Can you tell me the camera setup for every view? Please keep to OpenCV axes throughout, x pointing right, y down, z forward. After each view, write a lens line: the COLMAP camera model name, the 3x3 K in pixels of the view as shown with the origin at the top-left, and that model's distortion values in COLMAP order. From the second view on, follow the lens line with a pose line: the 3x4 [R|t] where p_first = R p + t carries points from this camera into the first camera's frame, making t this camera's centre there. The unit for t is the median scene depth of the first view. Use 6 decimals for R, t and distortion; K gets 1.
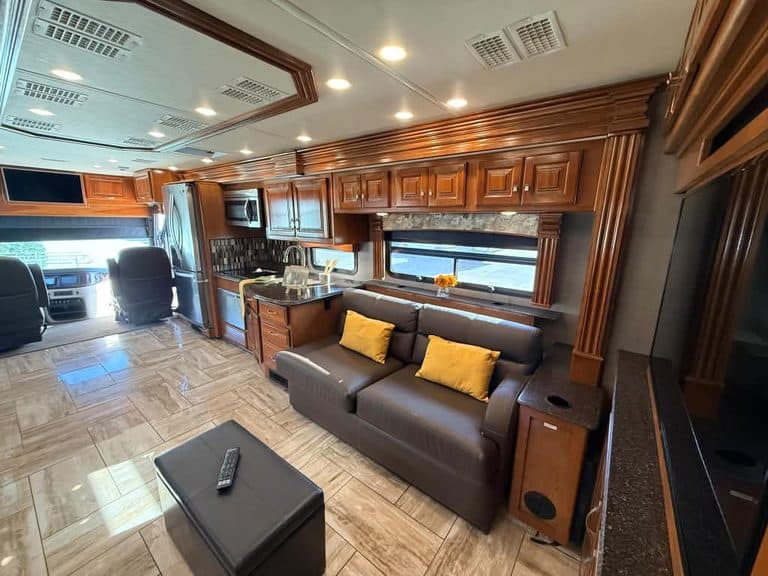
lens RADIAL K [[305.8, 0, 384.0], [0, 305.8, 288.0], [0, 0, 1]] dist [-0.011714, -0.000120]
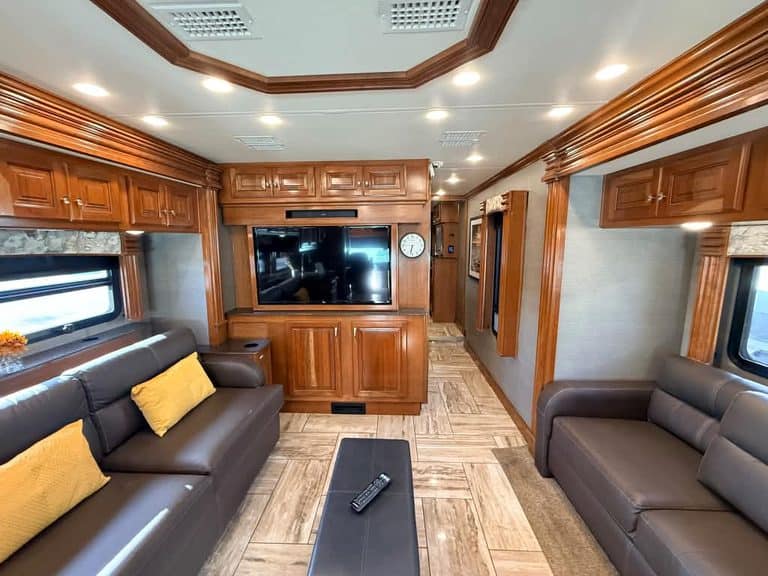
lens RADIAL K [[305.8, 0, 384.0], [0, 305.8, 288.0], [0, 0, 1]] dist [-0.011714, -0.000120]
pose [[-0.587248, -0.141169, 0.797001, -0.816276], [0.166914, 0.942387, 0.289907, -0.206553], [-0.792009, 0.303278, -0.529852, 0.859247]]
